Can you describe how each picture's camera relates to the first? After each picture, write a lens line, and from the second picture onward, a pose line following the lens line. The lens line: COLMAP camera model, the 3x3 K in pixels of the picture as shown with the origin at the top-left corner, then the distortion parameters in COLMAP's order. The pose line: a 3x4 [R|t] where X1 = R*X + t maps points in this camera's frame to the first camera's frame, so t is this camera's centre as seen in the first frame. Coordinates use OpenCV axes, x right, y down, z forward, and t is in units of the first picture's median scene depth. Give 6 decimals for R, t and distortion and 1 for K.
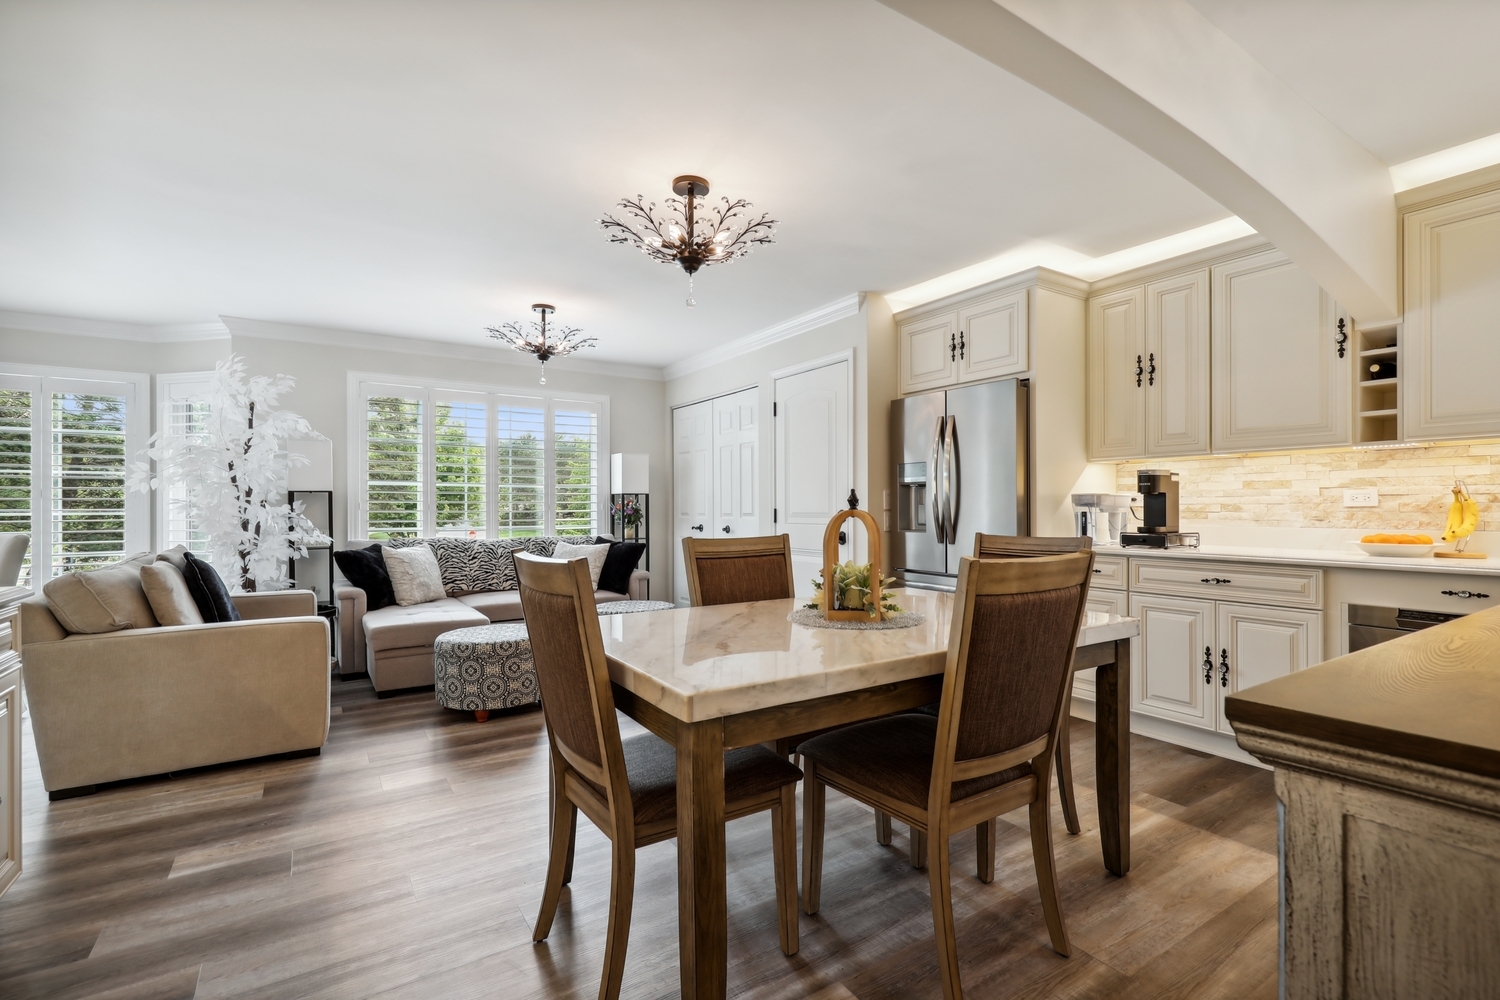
lens RADIAL K [[687.3, 0, 792.2], [0, 687.3, 500.1], [0, 0, 1]] dist [0.003652, -0.002602]
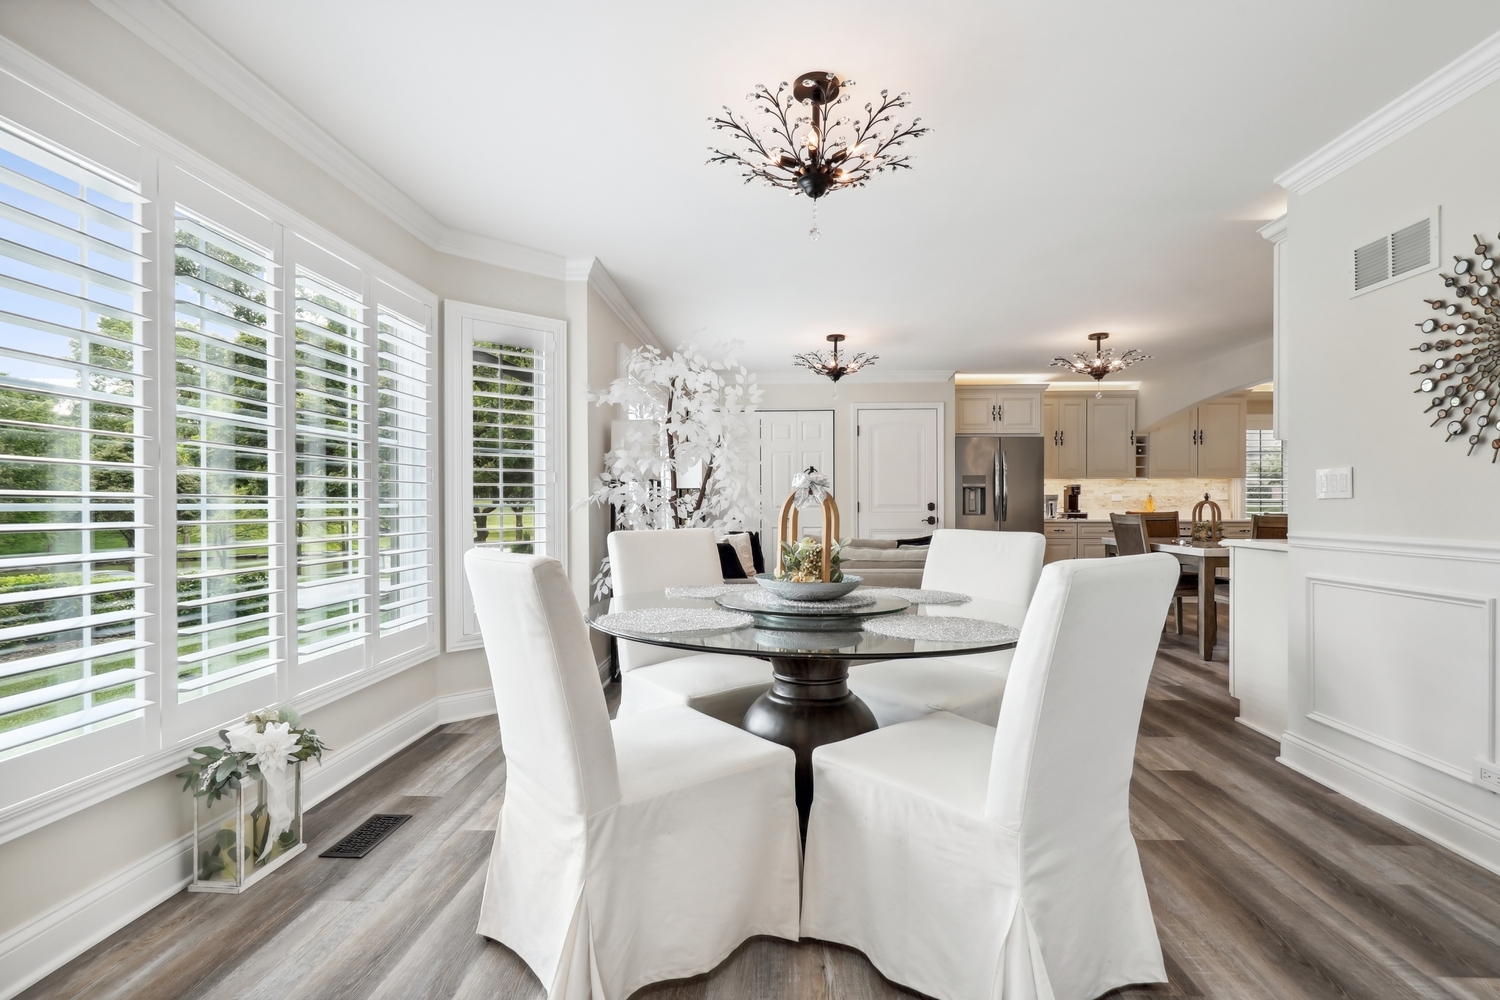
lens RADIAL K [[687.3, 0, 773.8], [0, 687.3, 504.3], [0, 0, 1]] dist [0.003652, -0.002602]
pose [[0.565828, -0.002208, 0.824520, -1.440489], [-0.004989, 0.999969, 0.006101, 0.009367], [-0.824508, -0.007565, 0.565799, 0.409106]]
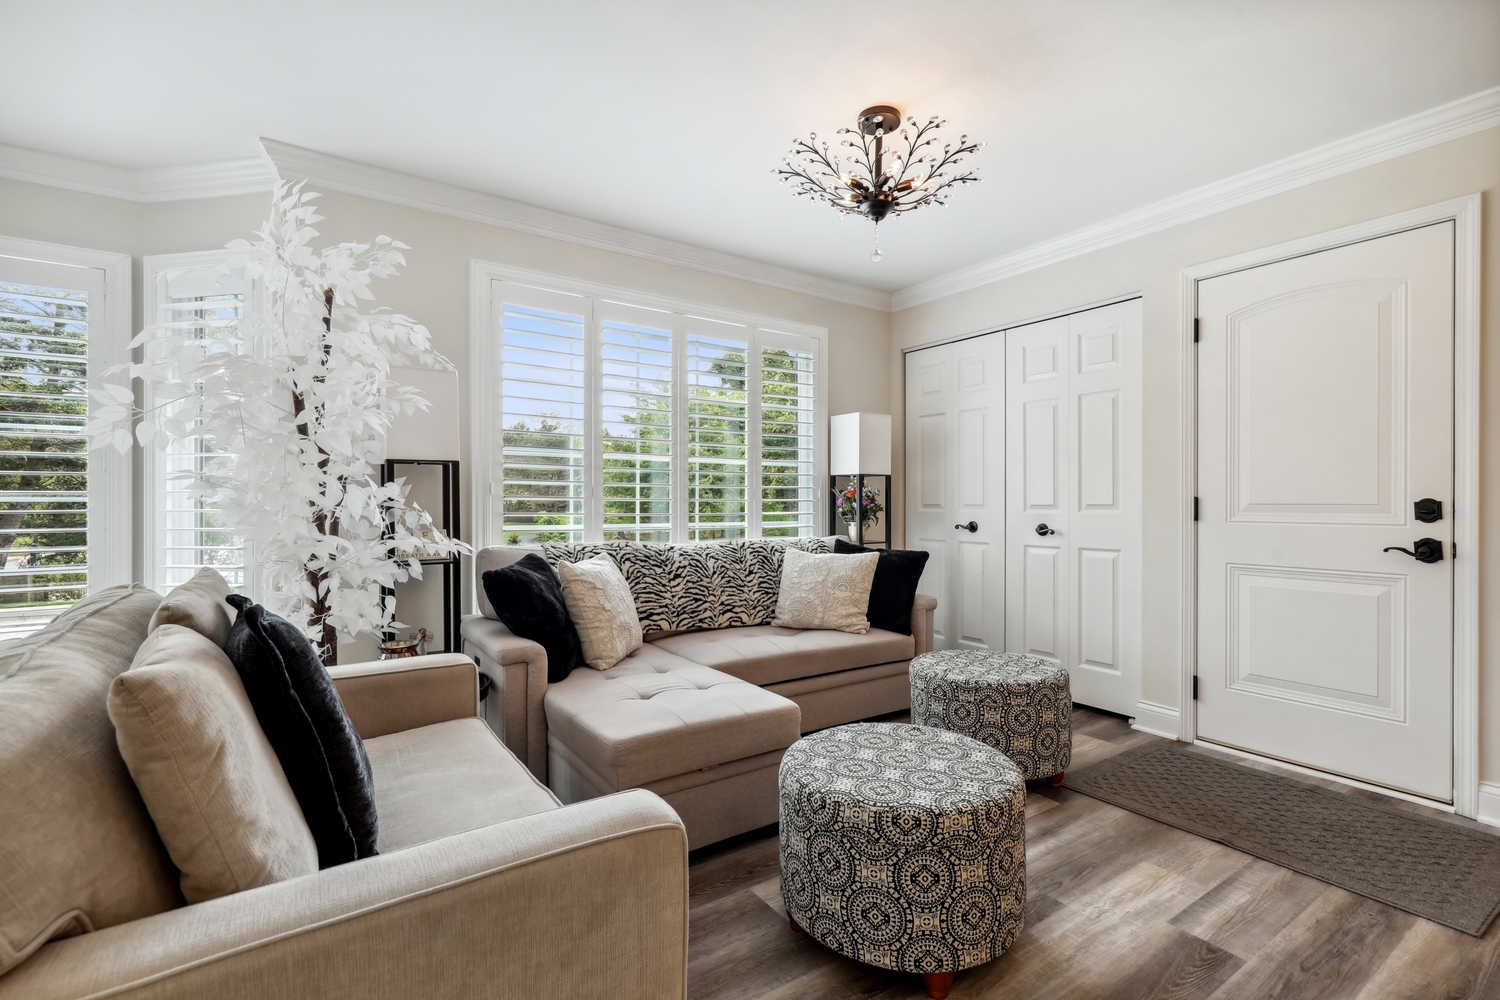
lens RADIAL K [[687.3, 0, 790.0], [0, 687.3, 496.0], [0, 0, 1]] dist [0.003652, -0.002602]
pose [[0.999812, 0.005558, 0.018558, -0.442769], [-0.005612, 0.999980, 0.002864, 0.013654], [-0.018542, -0.002968, 0.999824, 0.467349]]
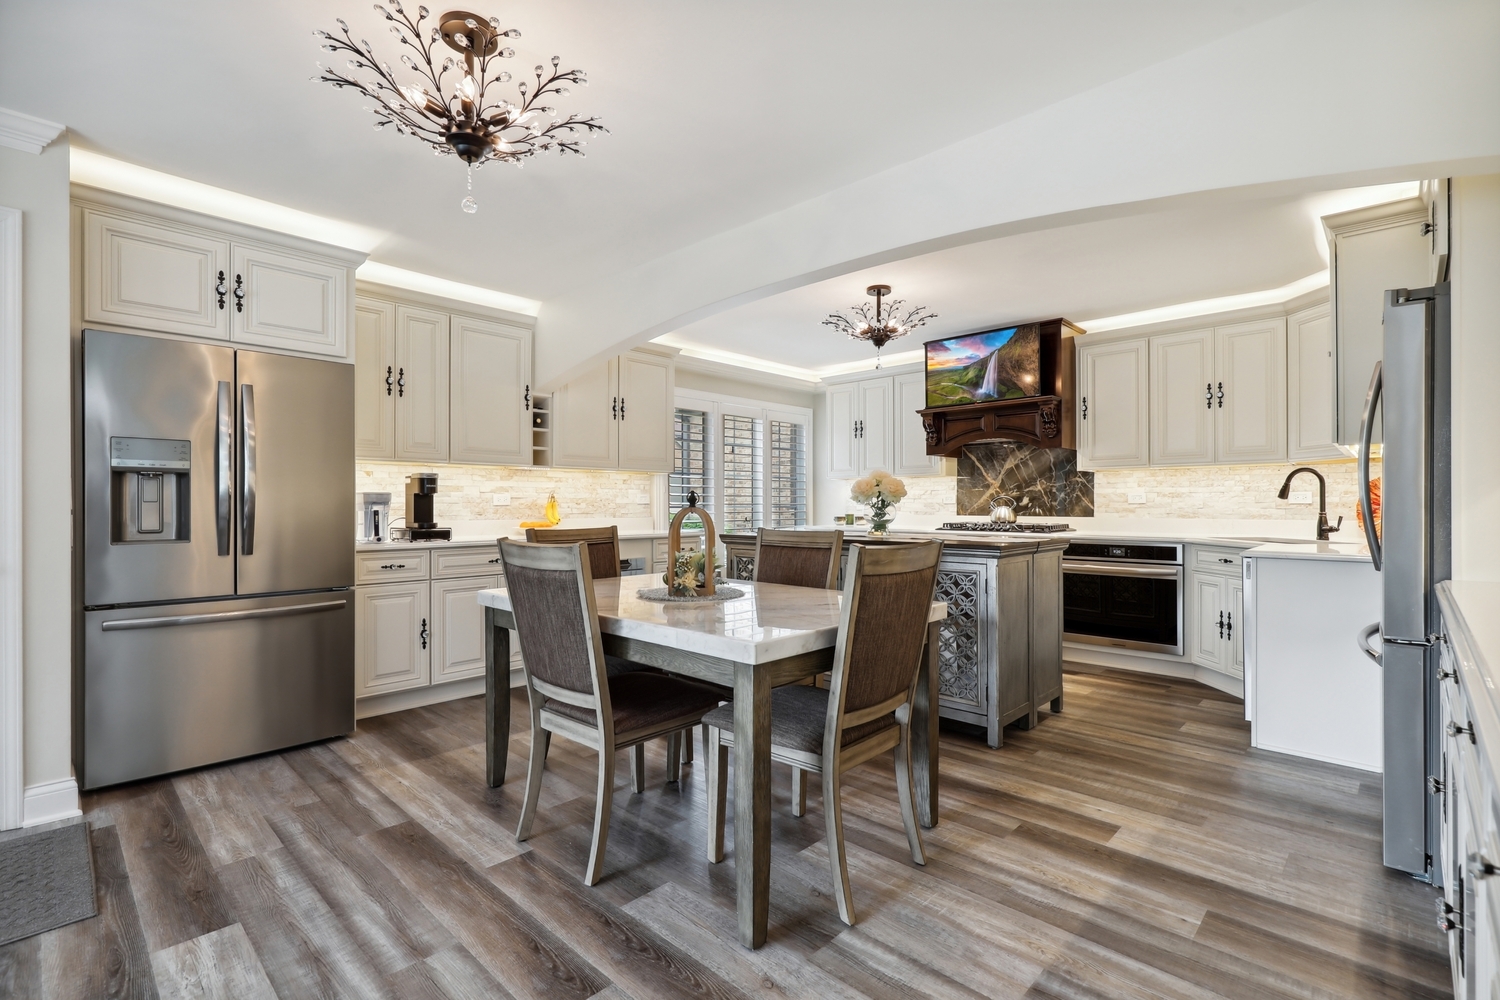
lens RADIAL K [[687.3, 0, 728.7], [0, 687.3, 506.7], [0, 0, 1]] dist [0.003652, -0.002602]
pose [[-0.191190, -0.001287, 0.981552, -0.539411], [-0.006691, 0.999978, 0.000008, 0.006672], [-0.981530, -0.006566, -0.191194, 0.549129]]
